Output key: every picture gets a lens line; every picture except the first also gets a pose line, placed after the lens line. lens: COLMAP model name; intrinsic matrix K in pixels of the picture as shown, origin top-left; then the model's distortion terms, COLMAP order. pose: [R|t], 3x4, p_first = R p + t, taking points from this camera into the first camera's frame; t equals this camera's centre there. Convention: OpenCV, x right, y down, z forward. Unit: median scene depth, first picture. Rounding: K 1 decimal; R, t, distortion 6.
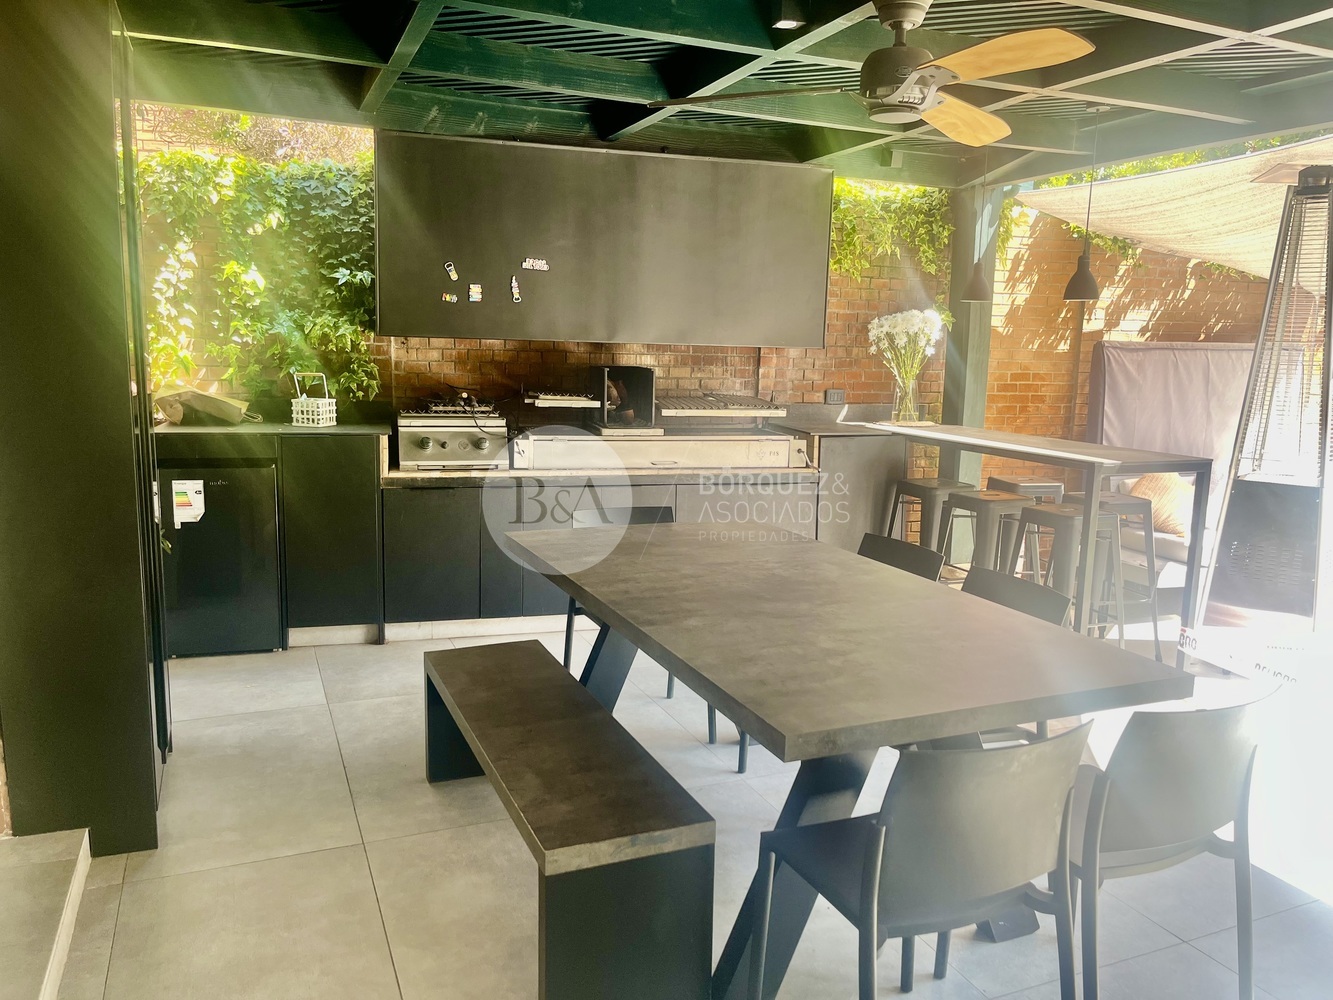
lens RADIAL K [[1015.8, 0, 666.2], [0, 1015.8, 500.8], [0, 0, 1]] dist [0.041988, -0.055450]
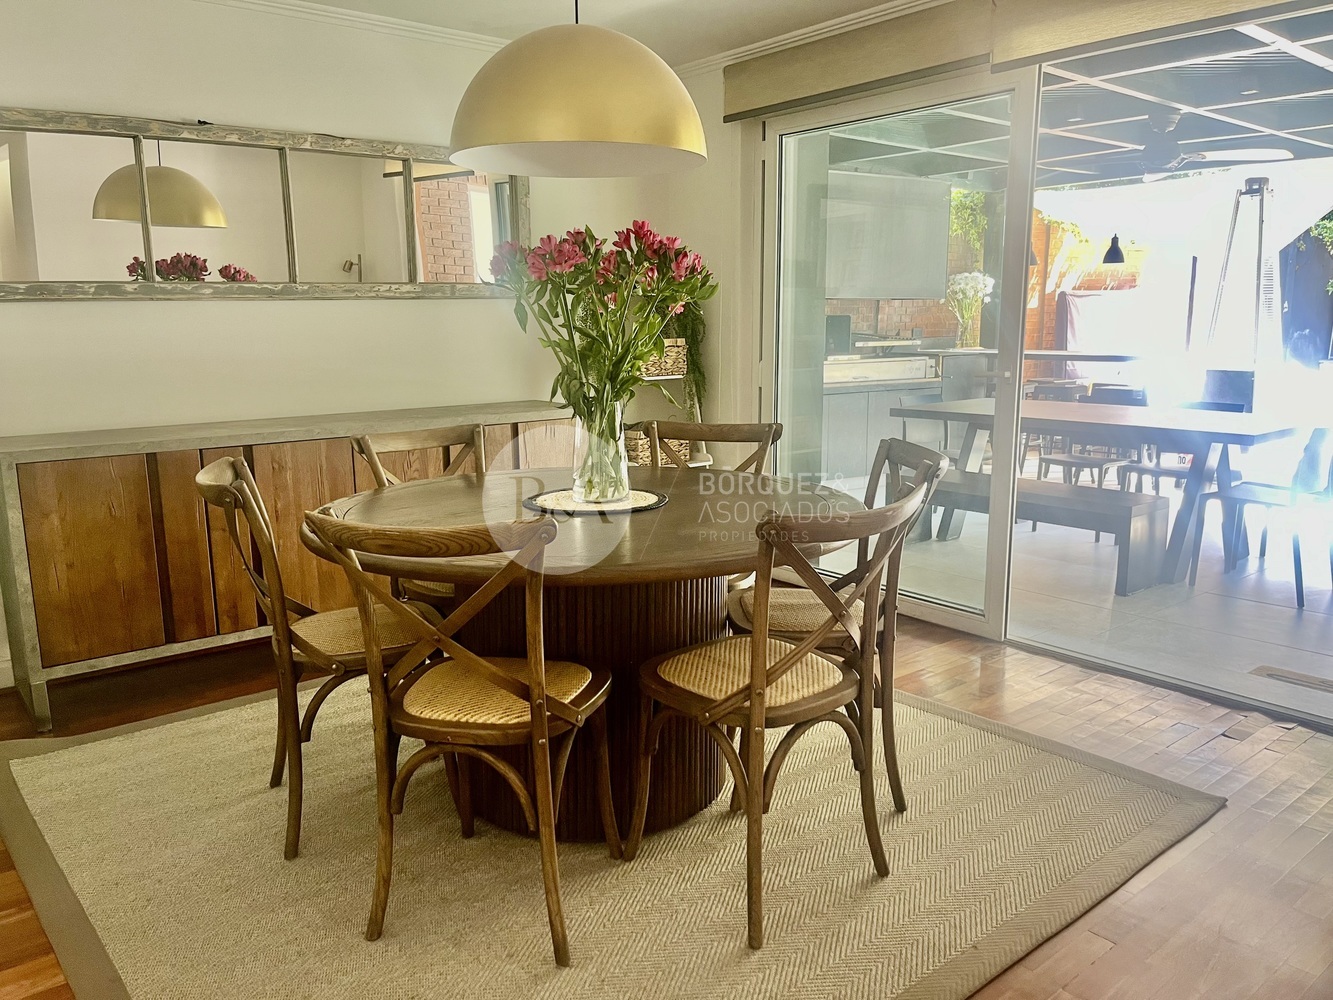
lens RADIAL K [[1015.8, 0, 666.9], [0, 1015.8, 504.2], [0, 0, 1]] dist [0.041988, -0.055450]
pose [[0.957670, -0.078350, 0.277000, -0.650290], [0.069164, 0.996687, 0.042793, 0.060262], [-0.279435, -0.021823, 0.959916, -0.345152]]
